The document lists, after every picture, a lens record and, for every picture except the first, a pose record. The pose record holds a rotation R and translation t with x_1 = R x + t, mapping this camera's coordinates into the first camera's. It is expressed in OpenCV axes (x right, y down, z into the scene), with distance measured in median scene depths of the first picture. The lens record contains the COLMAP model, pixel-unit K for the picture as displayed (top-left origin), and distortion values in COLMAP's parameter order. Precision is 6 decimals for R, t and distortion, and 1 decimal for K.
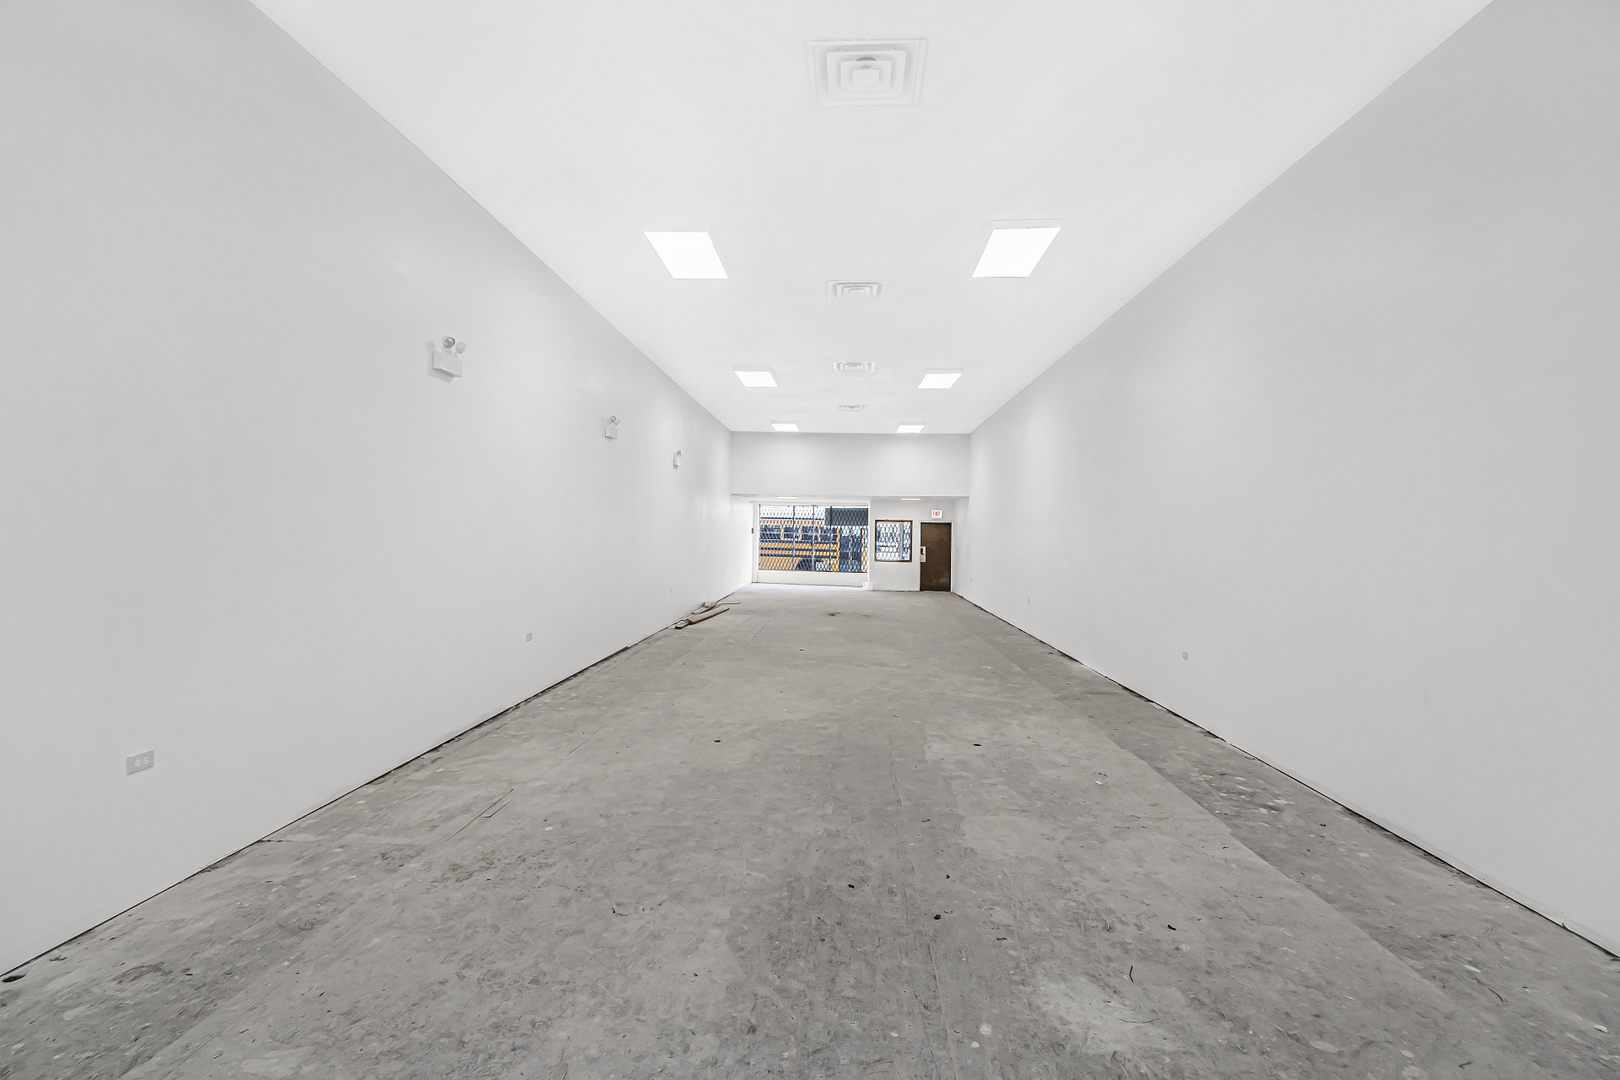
lens RADIAL K [[753.6, 0, 814.1], [0, 753.6, 546.3], [0, 0, 1]] dist [0.001819, 0.000829]
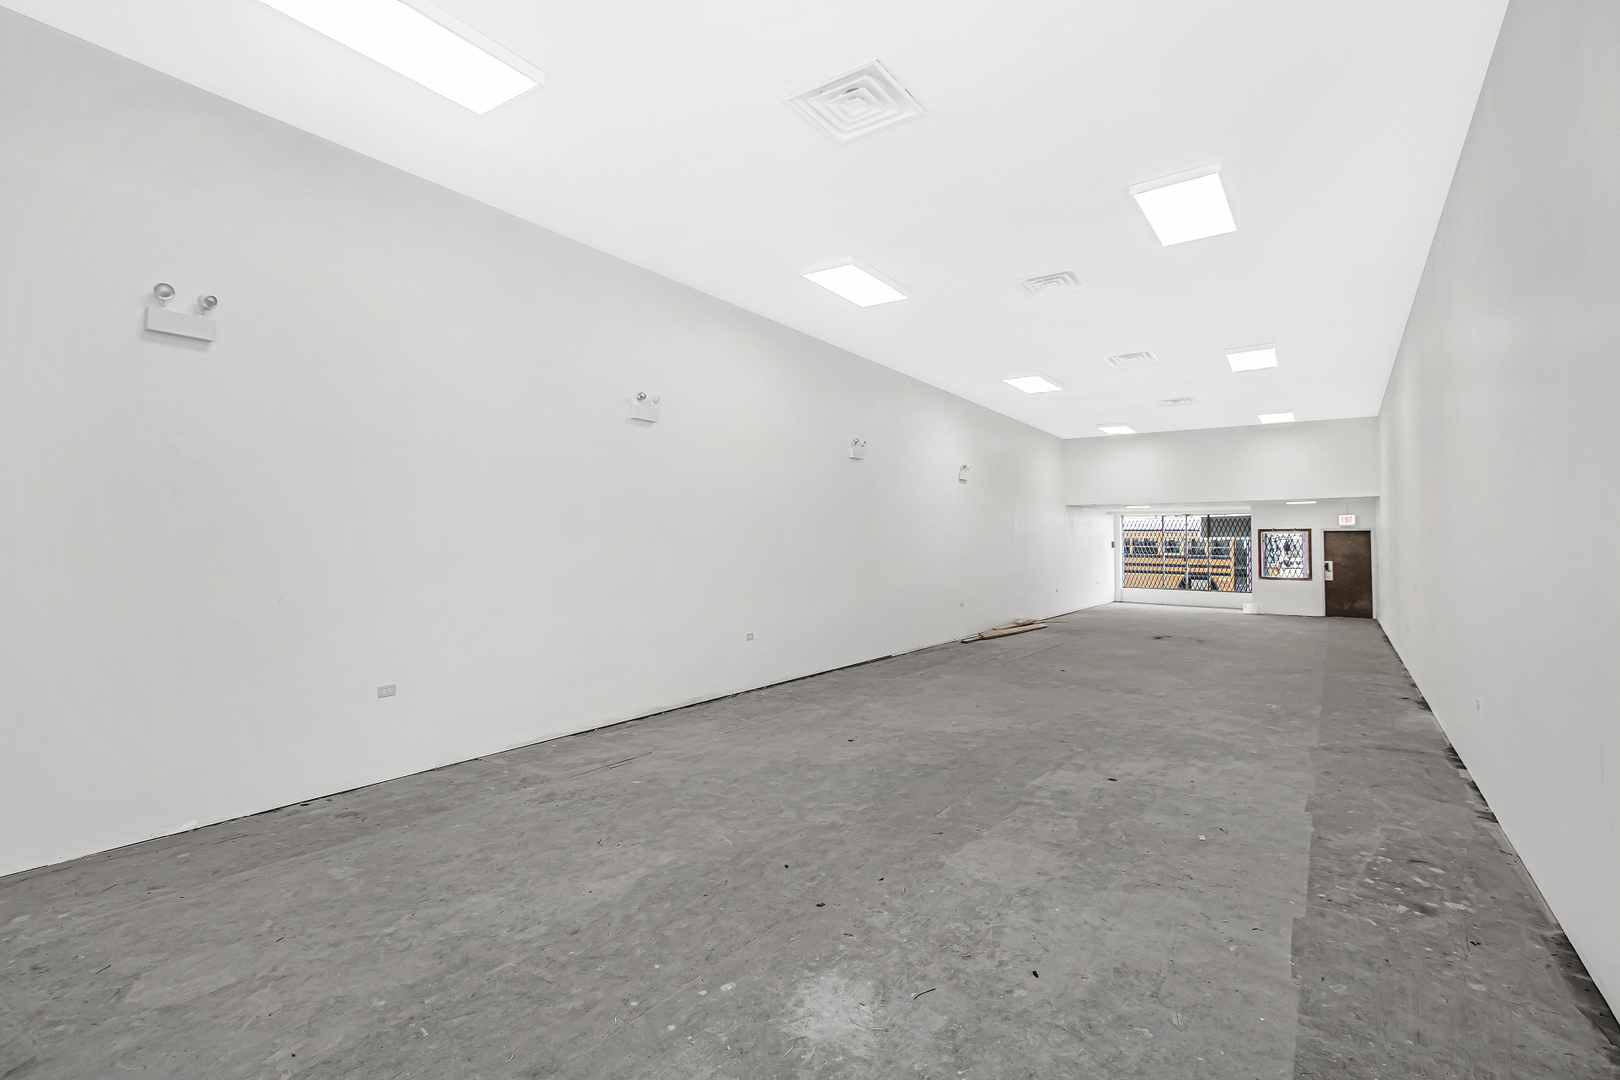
lens RADIAL K [[772.5, 0, 805.2], [0, 772.5, 545.8], [0, 0, 1]] dist [0.003025, 0.001164]
pose [[0.851414, -0.014954, -0.524281, 0.502115], [0.002333, 0.999692, -0.024725, 0.015653], [0.524489, 0.019828, 0.851186, 0.049717]]
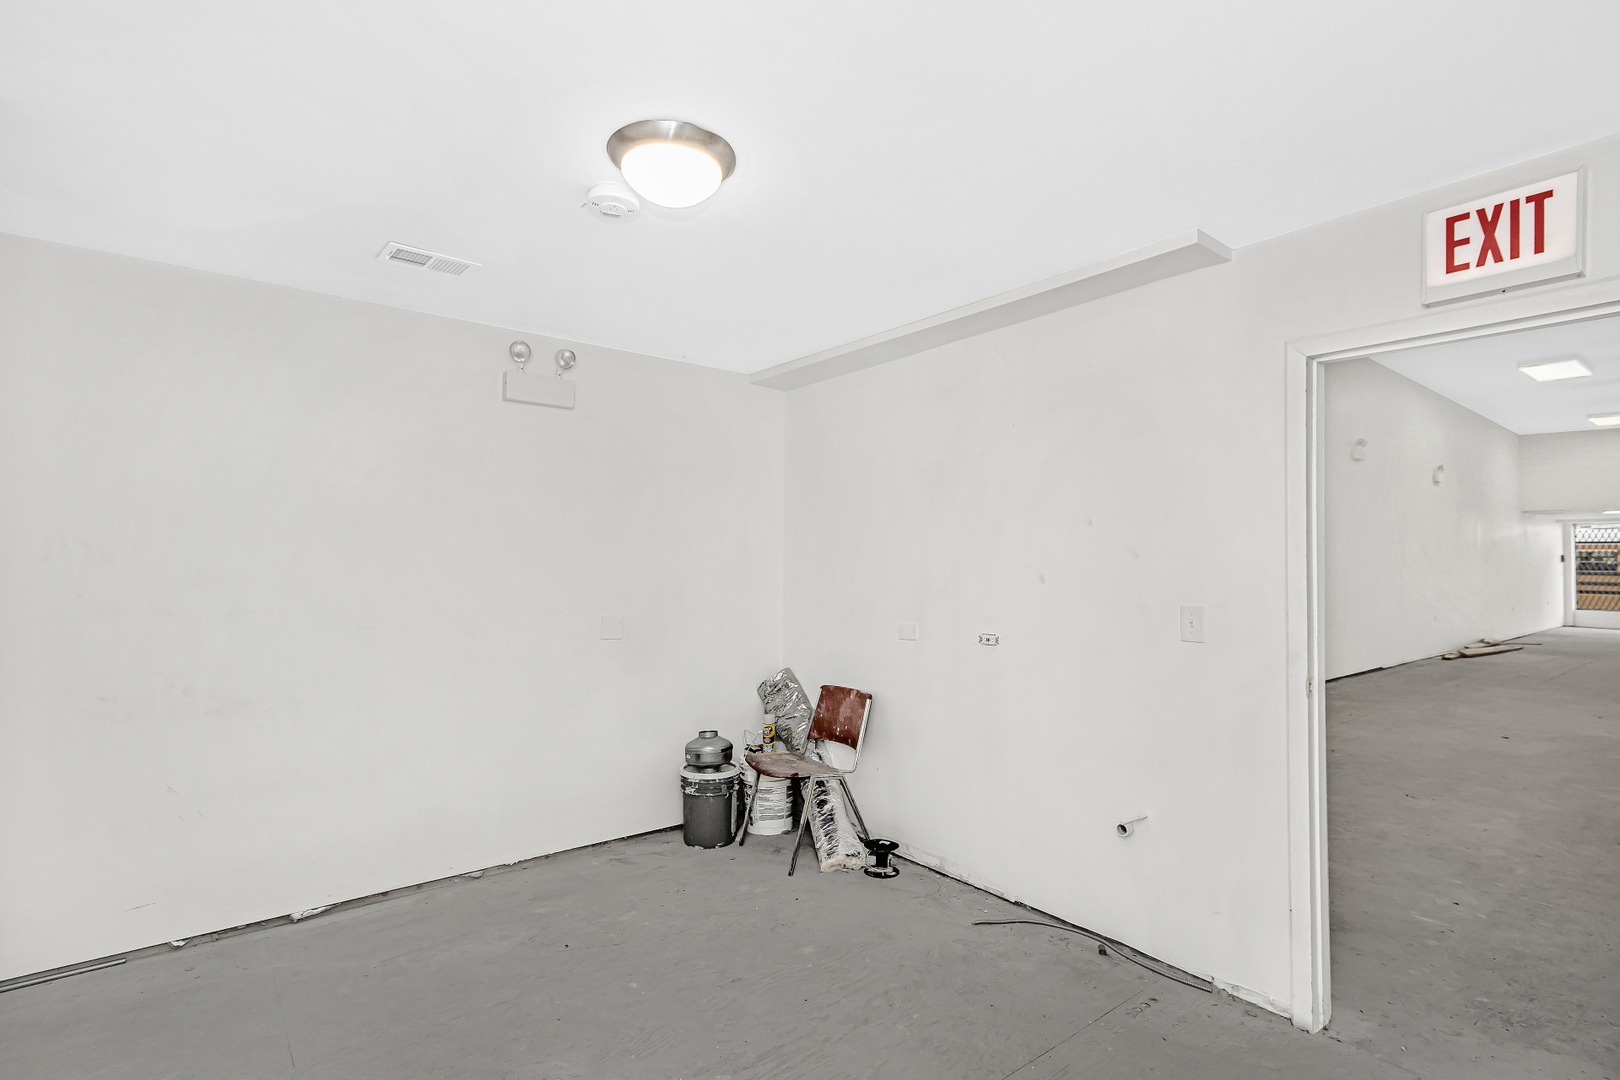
lens RADIAL K [[772.5, 0, 805.2], [0, 772.5, 545.8], [0, 0, 1]] dist [0.003025, 0.001164]
pose [[0.651868, -0.033047, -0.757612, 0.078077], [-0.009176, 0.998633, -0.051455, 0.076098], [0.758277, 0.040494, 0.650673, -0.556967]]
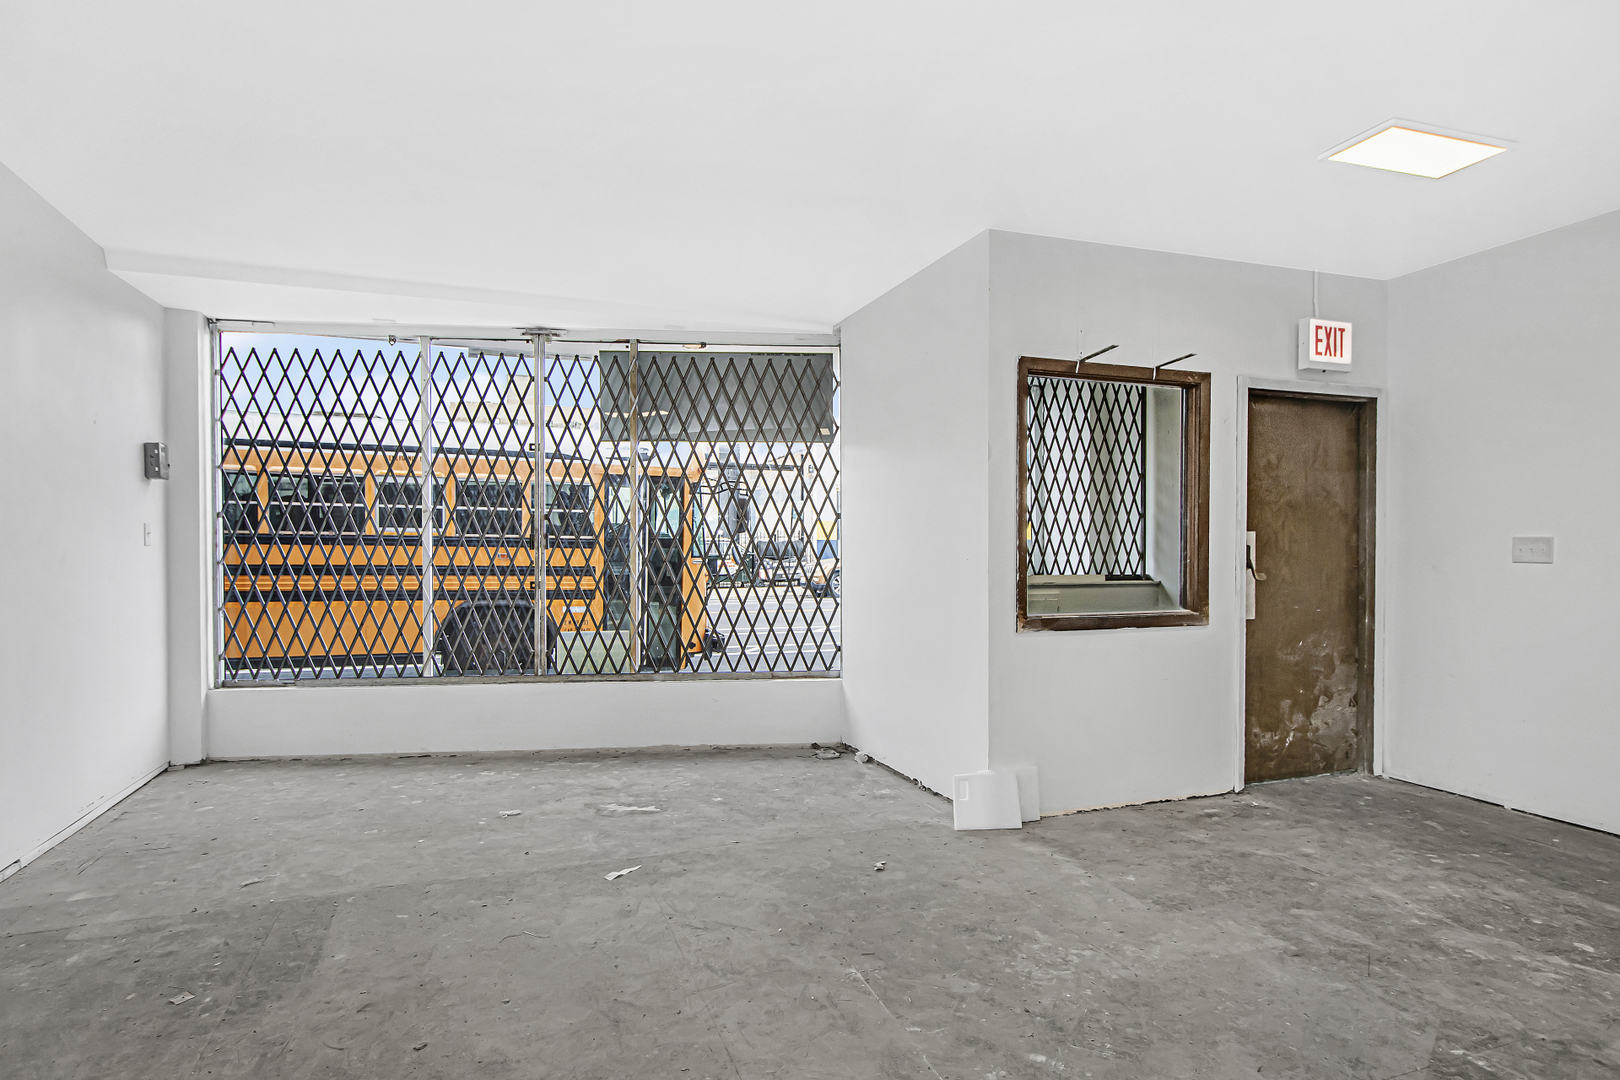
lens RADIAL K [[905.2, 0, 812.1], [0, 905.2, 545.7], [0, 0, 1]] dist [0.000806, 0.000216]
pose [[0.924258, -0.015719, 0.381445, -0.130675], [0.022003, 0.999684, -0.012118, 0.019548], [-0.381134, 0.019593, 0.924312, 4.160082]]
